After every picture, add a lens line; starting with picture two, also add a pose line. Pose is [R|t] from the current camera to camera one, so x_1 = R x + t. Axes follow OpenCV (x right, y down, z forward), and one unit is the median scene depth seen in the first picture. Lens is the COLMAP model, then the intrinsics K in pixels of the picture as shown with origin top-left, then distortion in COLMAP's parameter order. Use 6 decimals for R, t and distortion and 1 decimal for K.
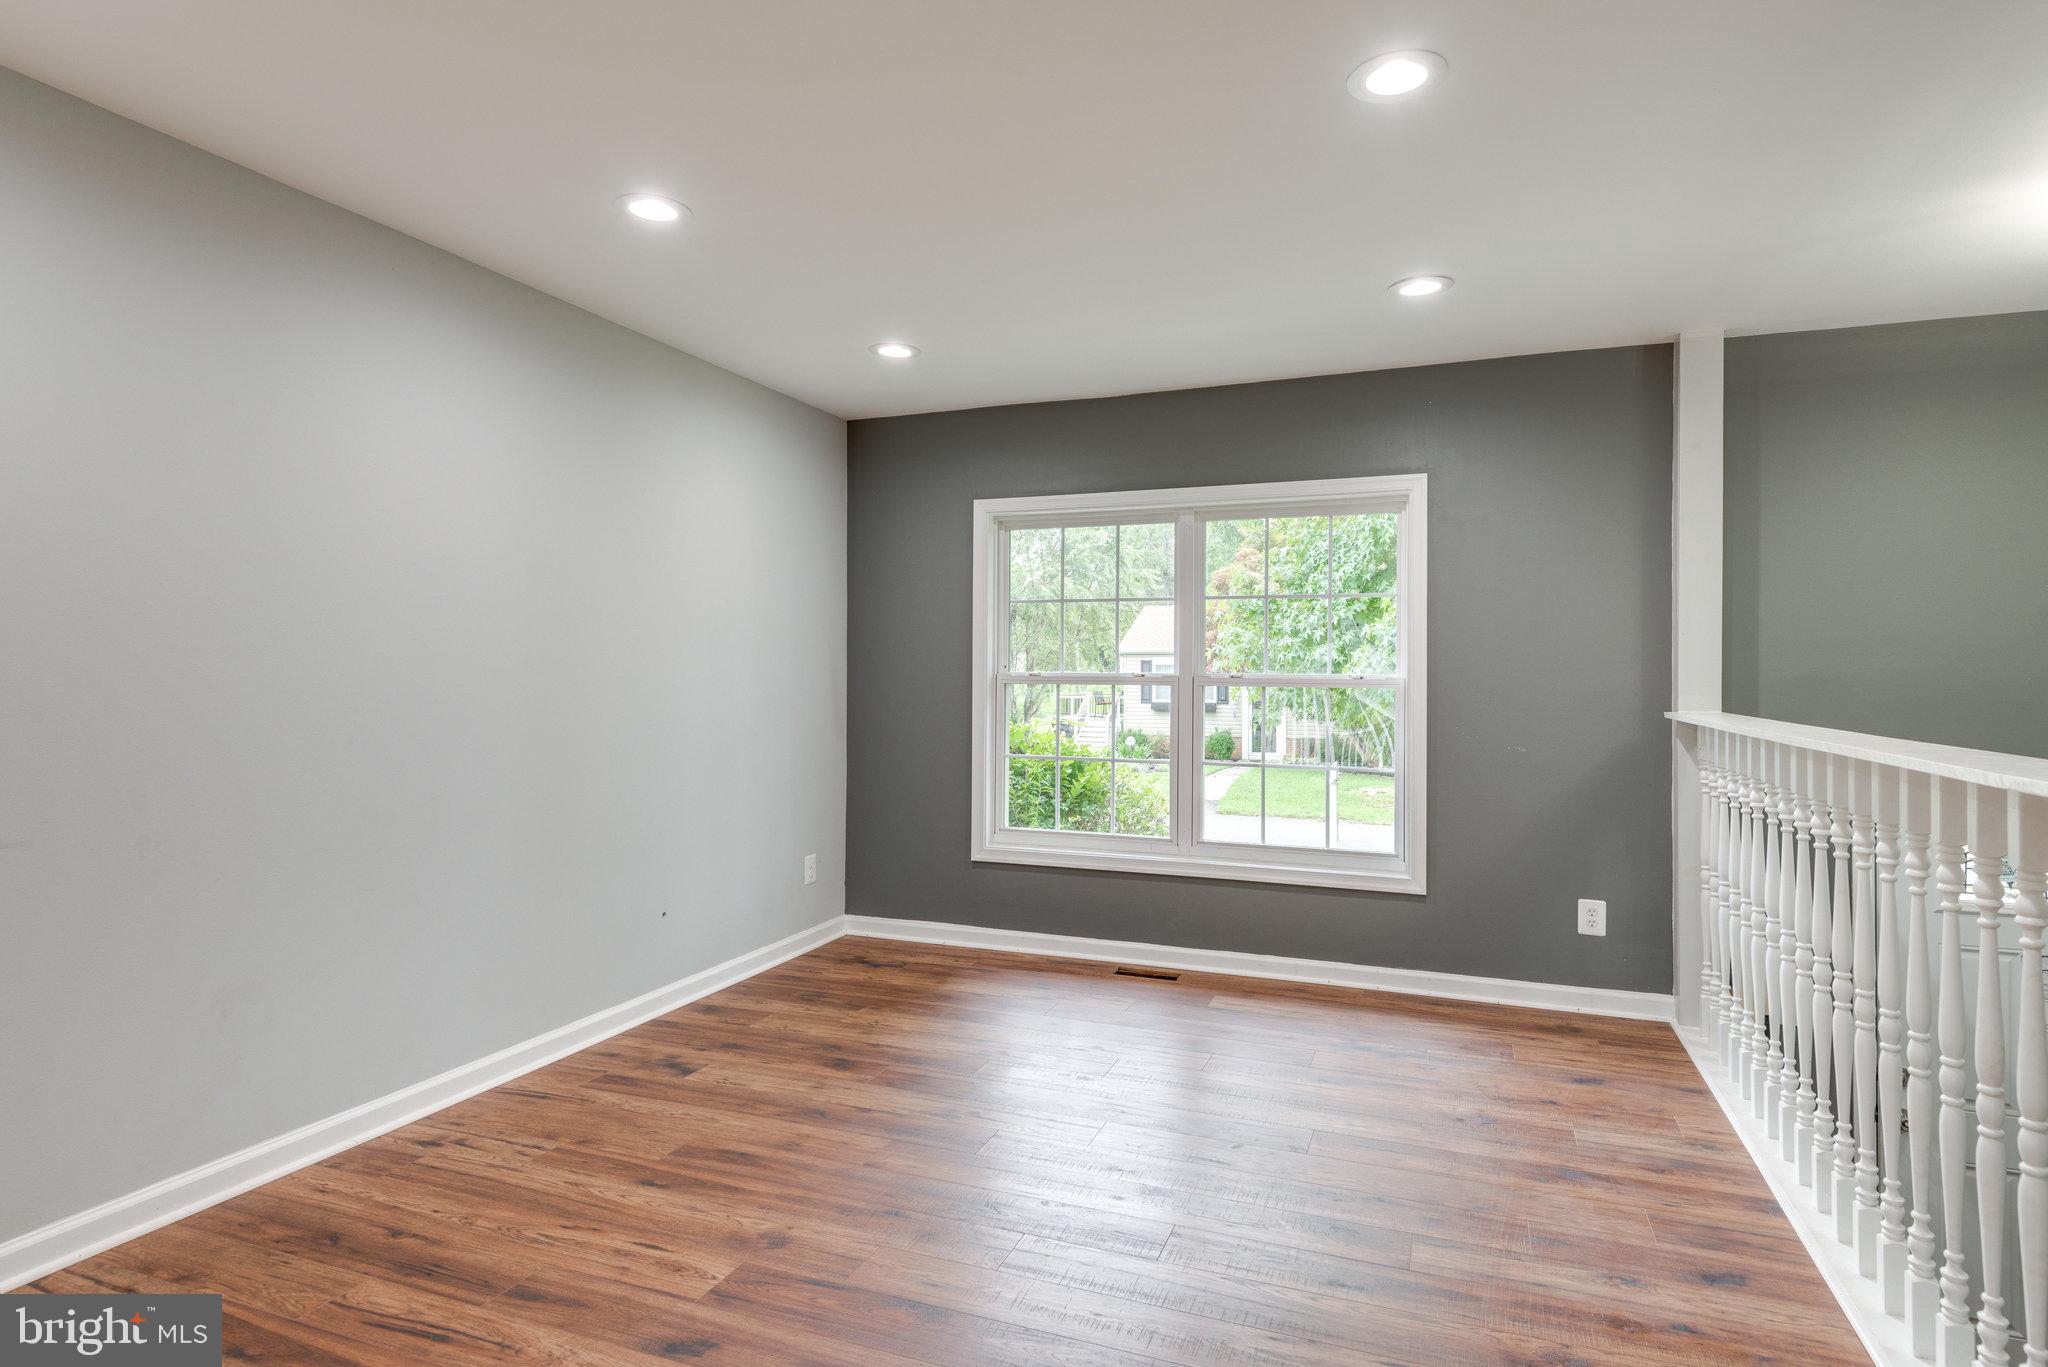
lens RADIAL K [[1097.6, 0, 1050.4], [0, 1097.6, 675.8], [0, 0, 1]] dist [0.022048, -0.014358]
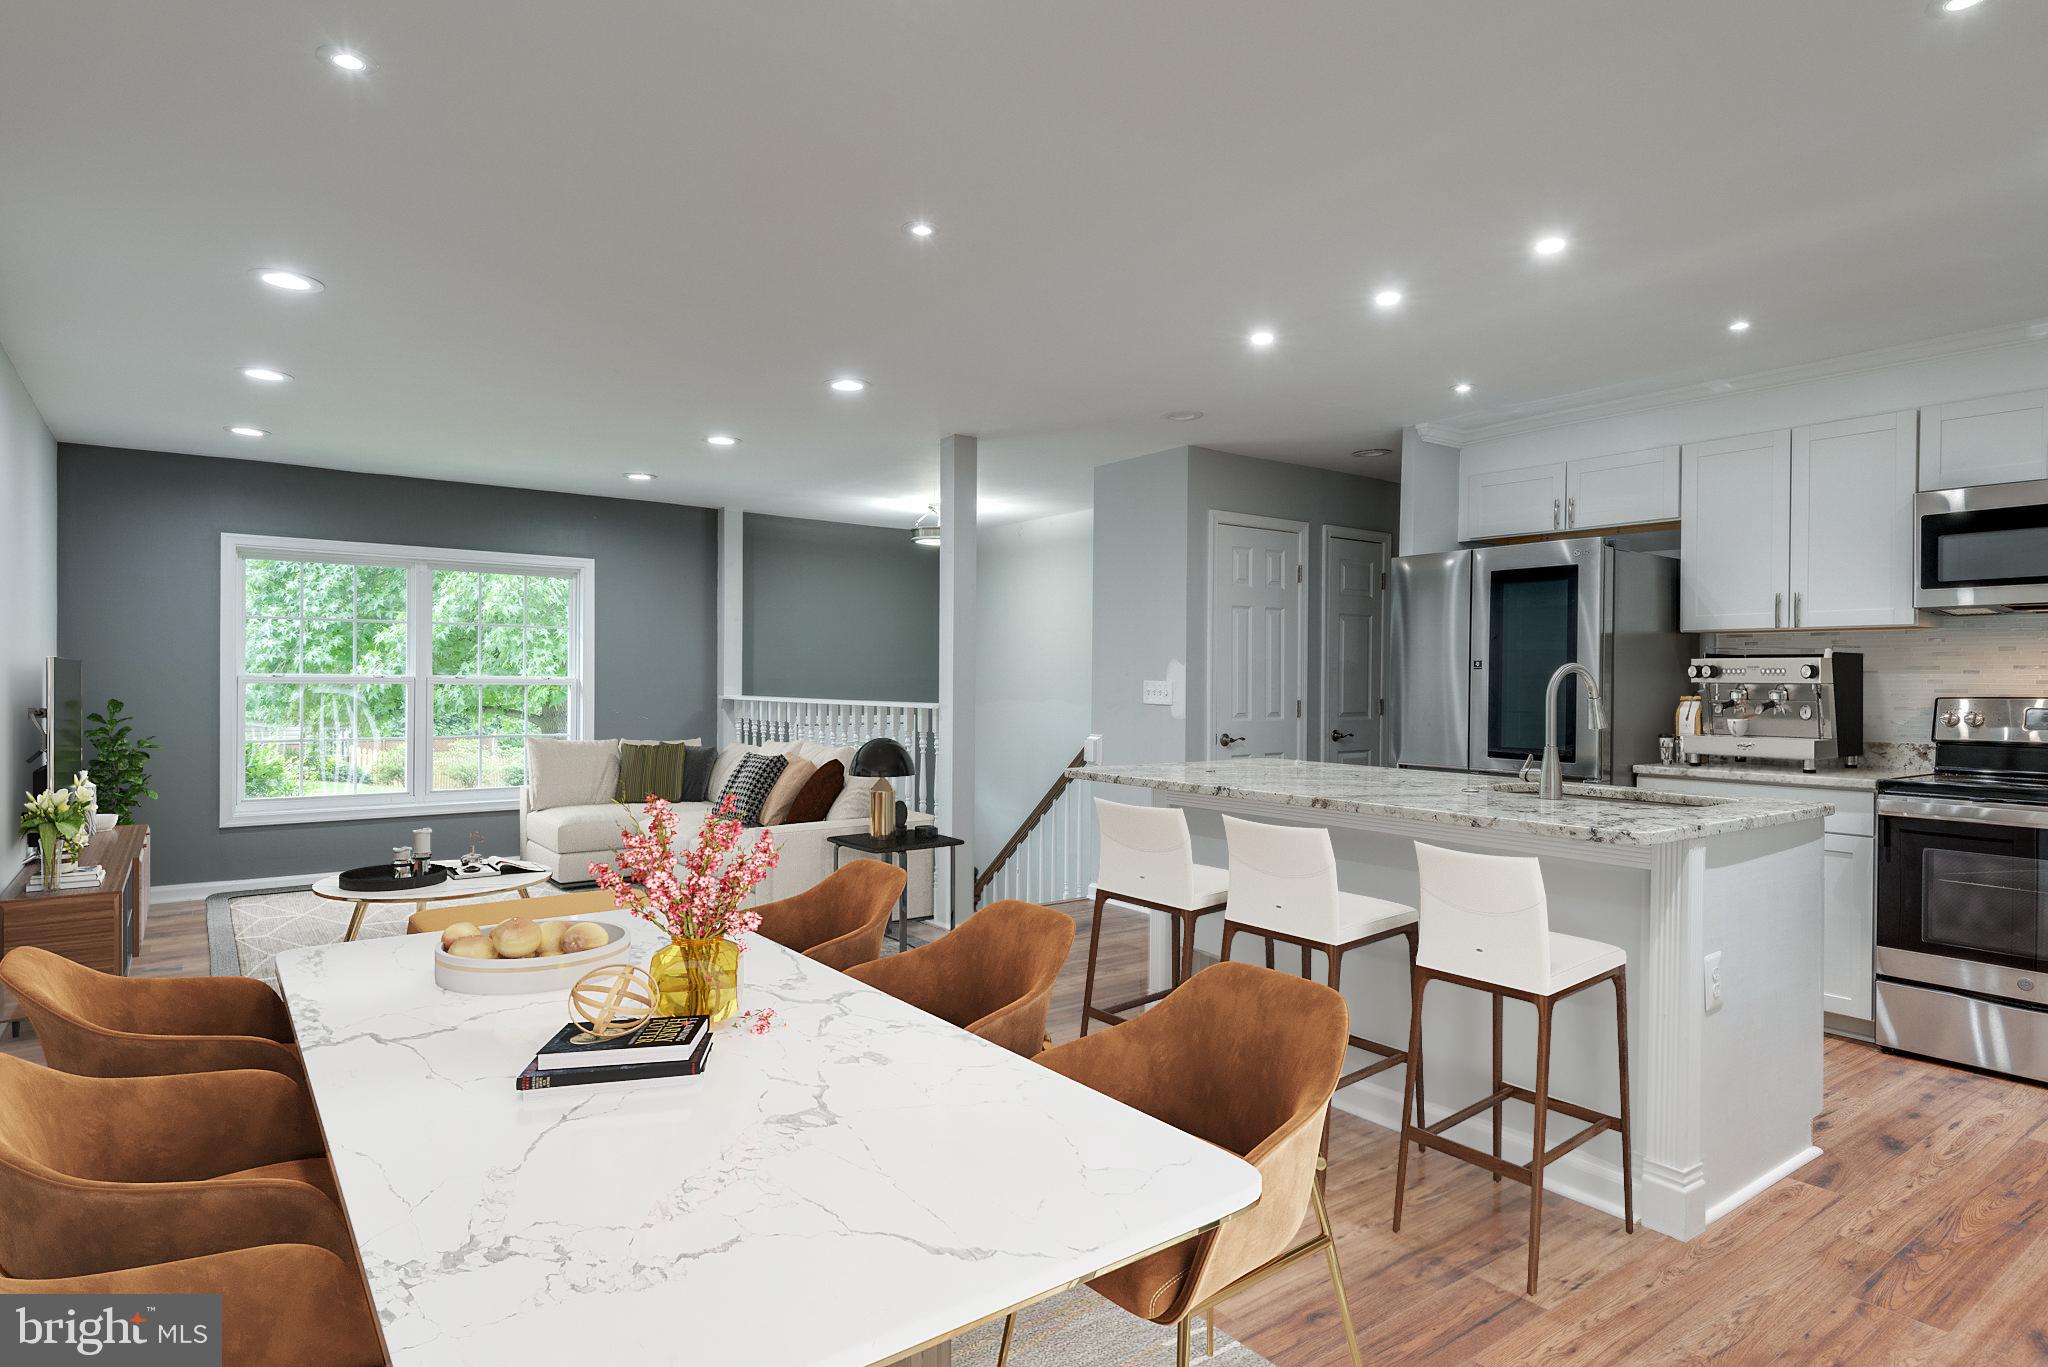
lens RADIAL K [[1097.6, 0, 995.7], [0, 1097.6, 683.6], [0, 0, 1]] dist [0.022048, -0.014358]
pose [[0.564236, -0.004778, 0.825599, -0.634567], [-0.000804, 0.999980, 0.006336, 0.000156], [-0.825613, -0.004238, 0.564221, -0.428994]]
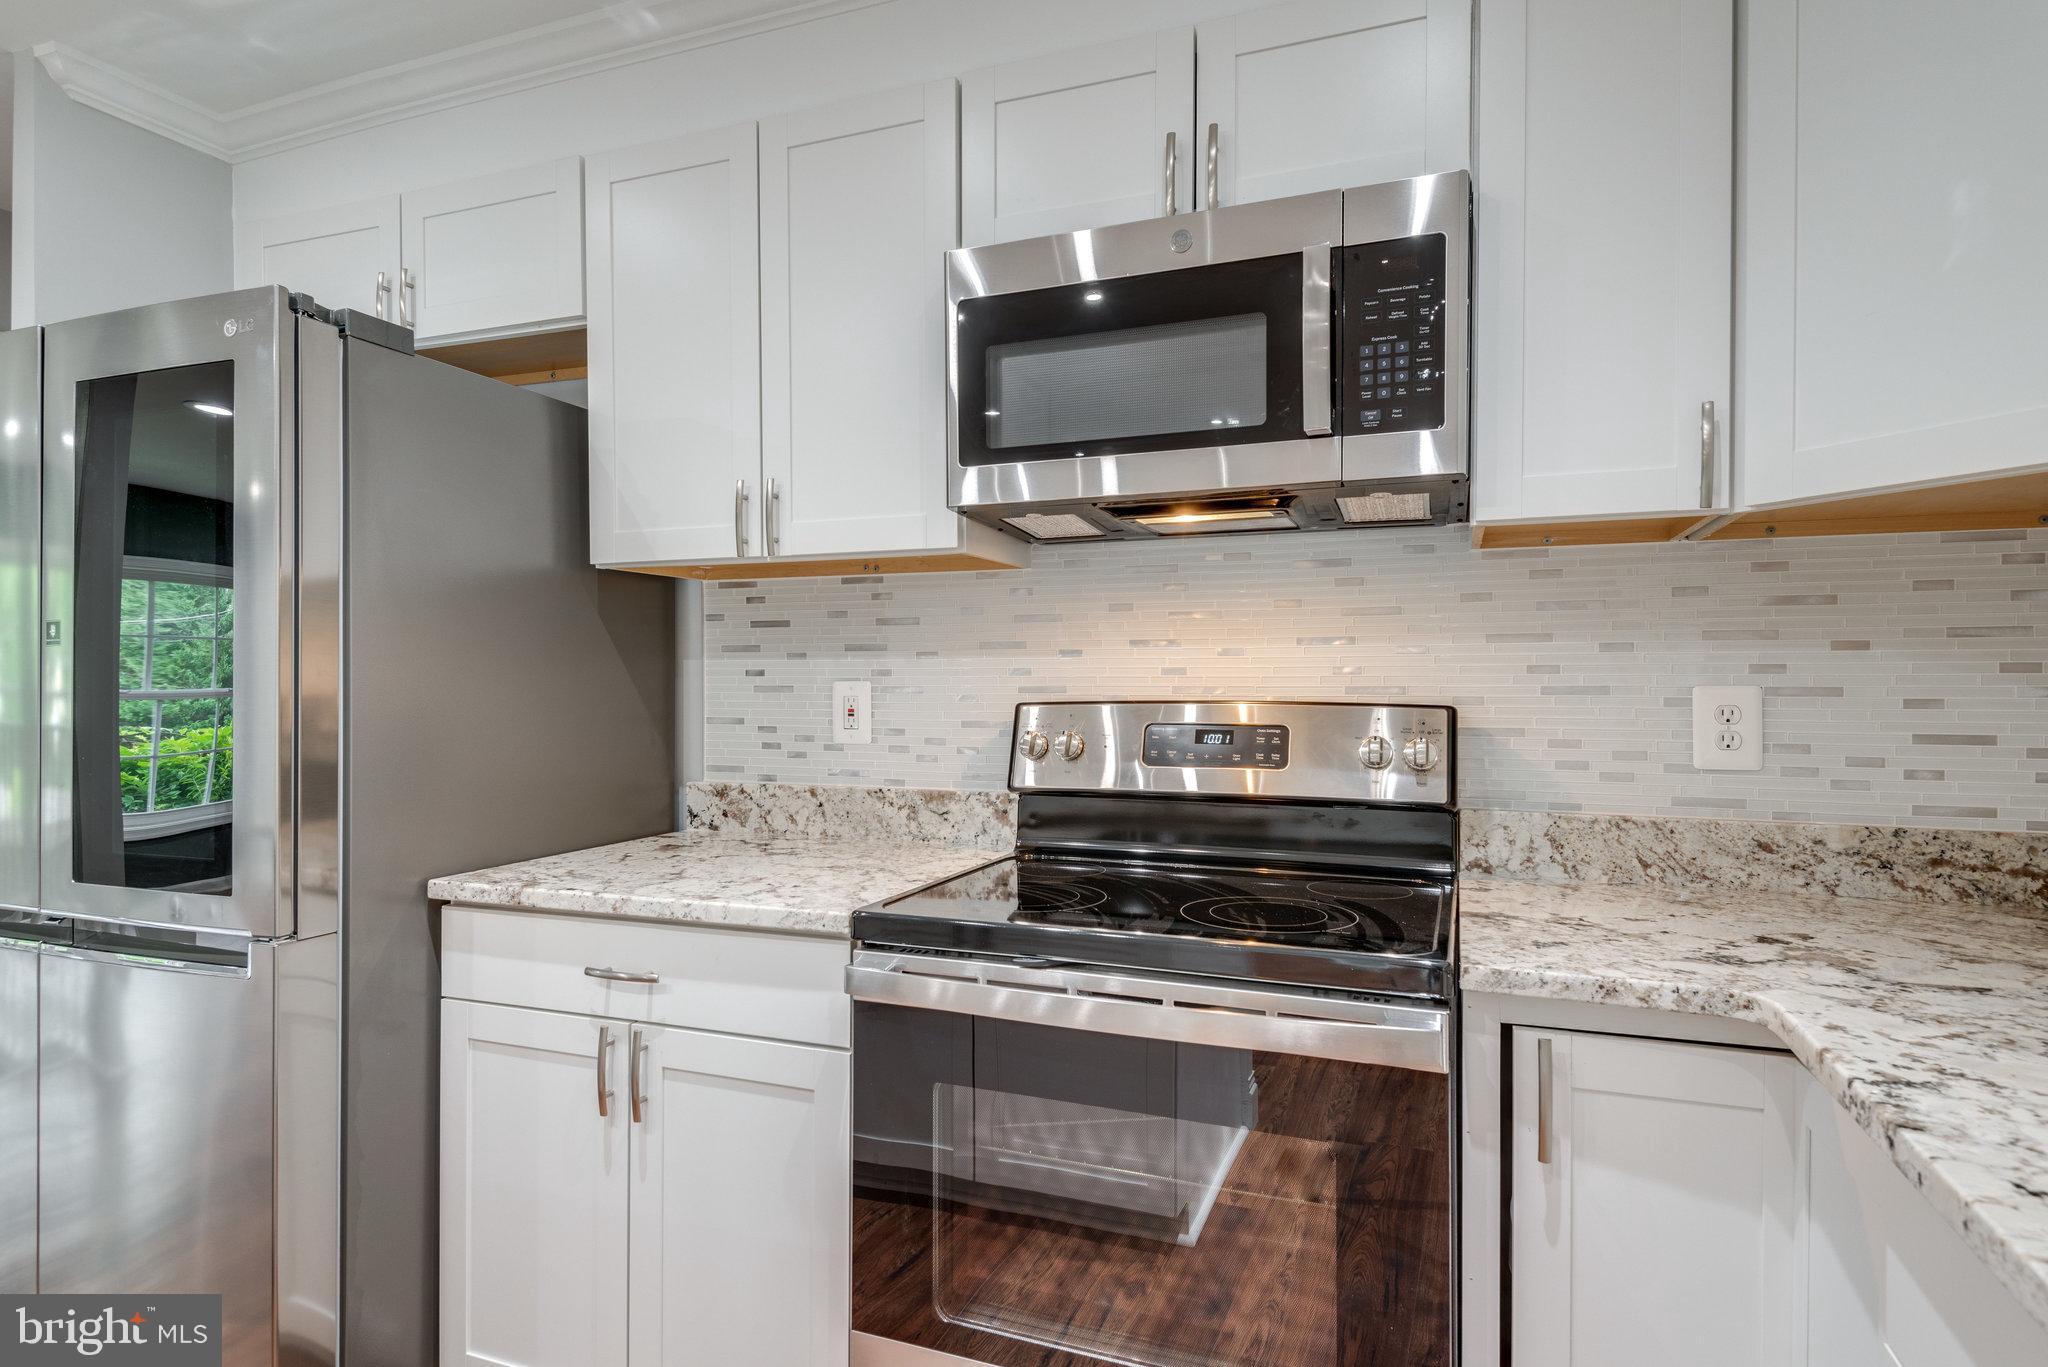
lens RADIAL K [[1097.6, 0, 1023.9], [0, 1097.6, 684.6], [0, 0, 1]] dist [0.022048, -0.014358]
pose [[0.023198, -0.008910, 0.999691, 0.001861], [0.005127, 0.999948, 0.008794, 0.004422], [-0.999718, 0.004921, 0.023242, -0.549906]]
